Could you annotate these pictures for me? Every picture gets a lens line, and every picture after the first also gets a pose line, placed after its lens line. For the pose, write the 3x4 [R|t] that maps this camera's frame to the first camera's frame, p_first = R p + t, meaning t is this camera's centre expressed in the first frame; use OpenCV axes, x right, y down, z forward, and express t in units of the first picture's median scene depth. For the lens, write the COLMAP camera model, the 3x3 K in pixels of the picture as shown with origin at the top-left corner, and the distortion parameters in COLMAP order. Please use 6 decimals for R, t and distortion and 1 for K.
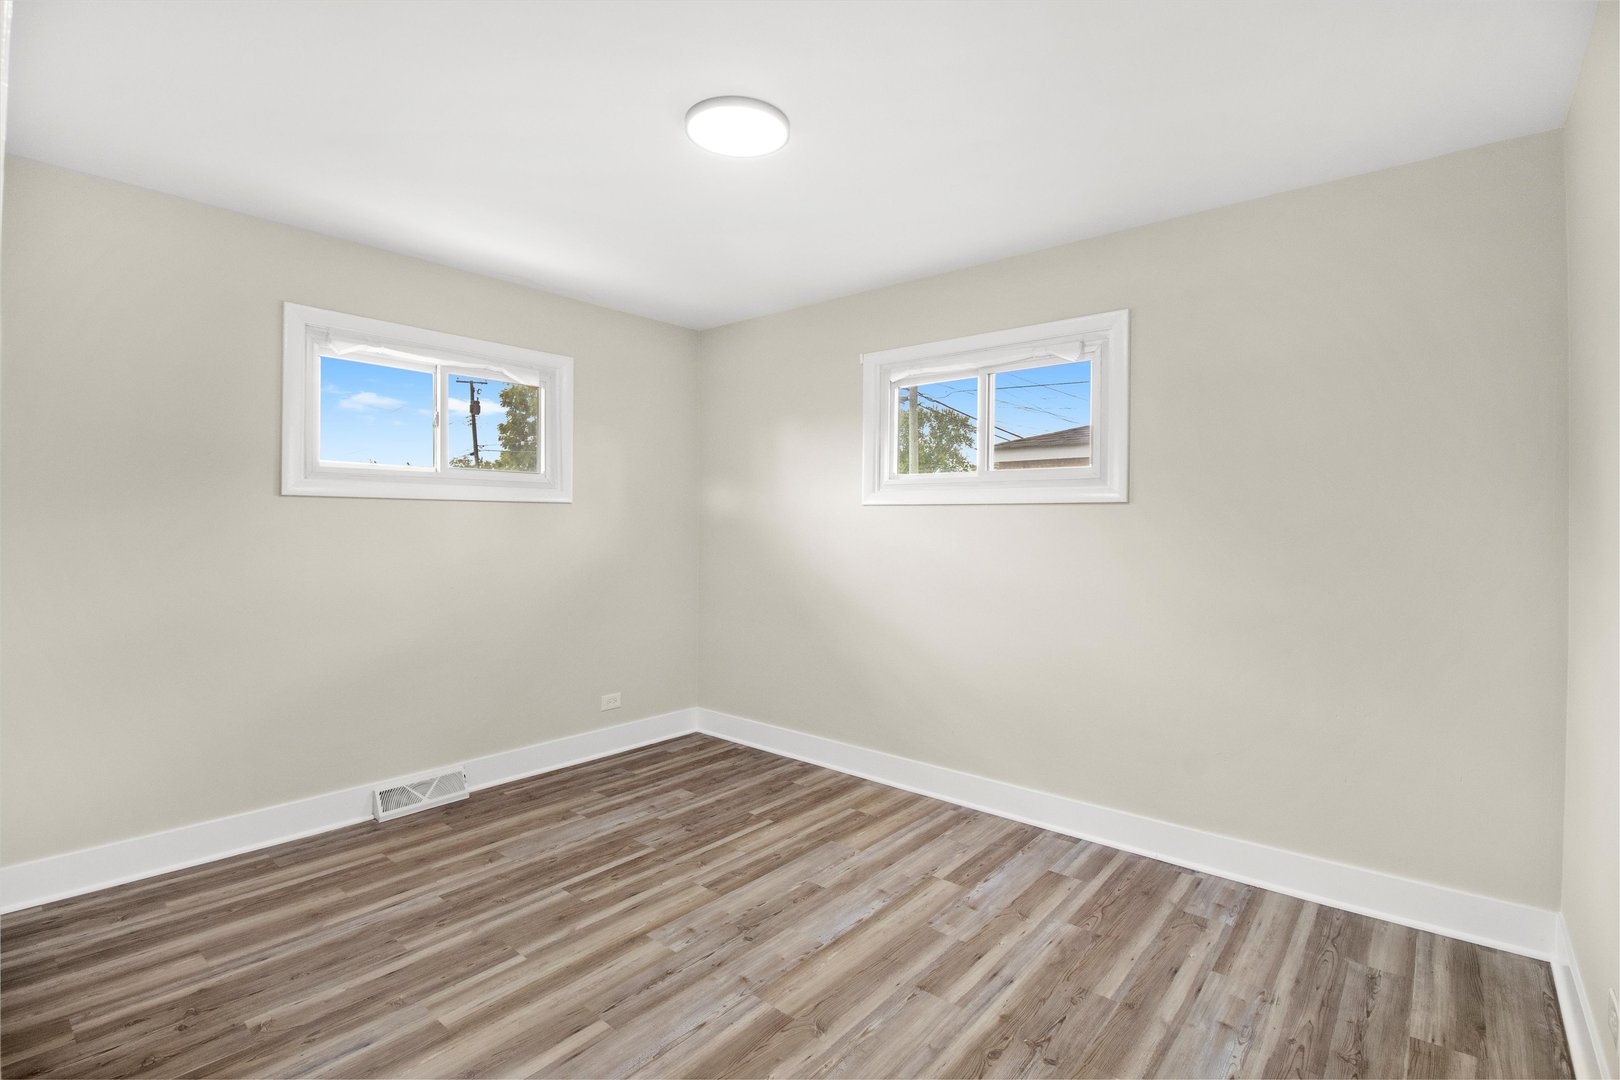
lens RADIAL K [[749.5, 0, 809.6], [0, 749.5, 523.5], [0, 0, 1]] dist [0.001365, -0.013745]
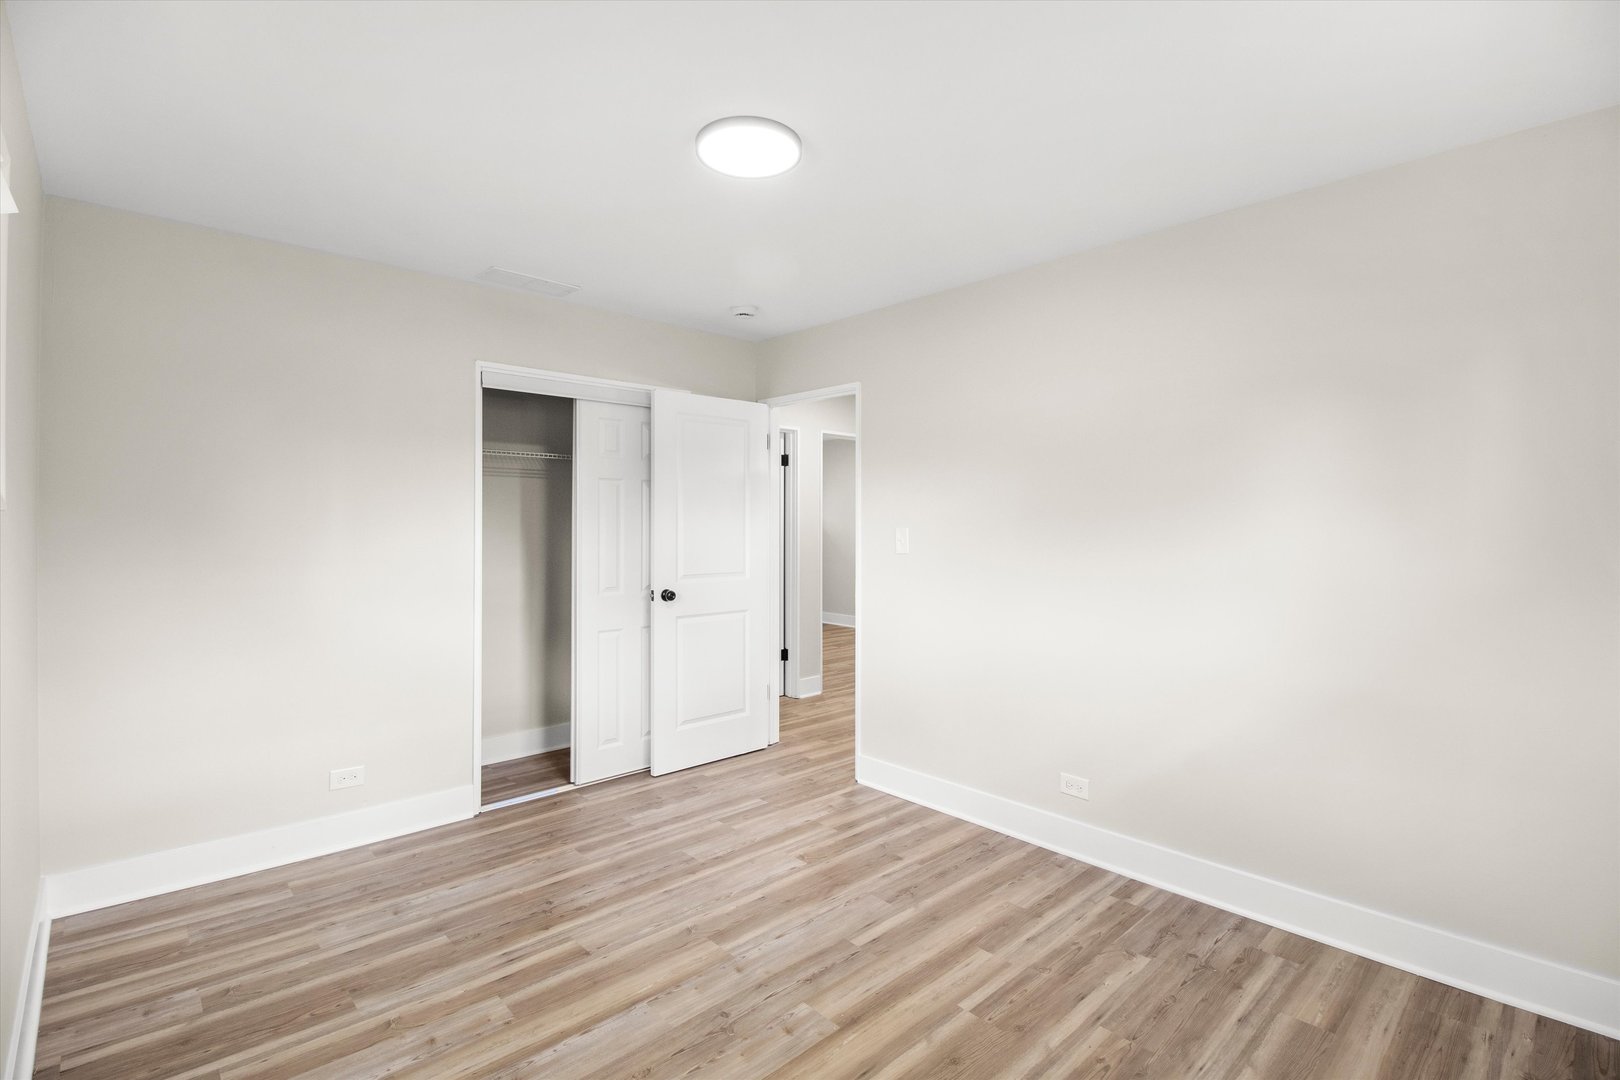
lens RADIAL K [[749.5, 0, 809.6], [0, 749.5, 523.5], [0, 0, 1]] dist [0.001365, -0.013745]
pose [[-0.992859, -0.009796, 0.118891, -0.248738], [-0.009849, 0.999951, 0.000139, -0.028572], [-0.118886, -0.001033, -0.992907, 1.648998]]
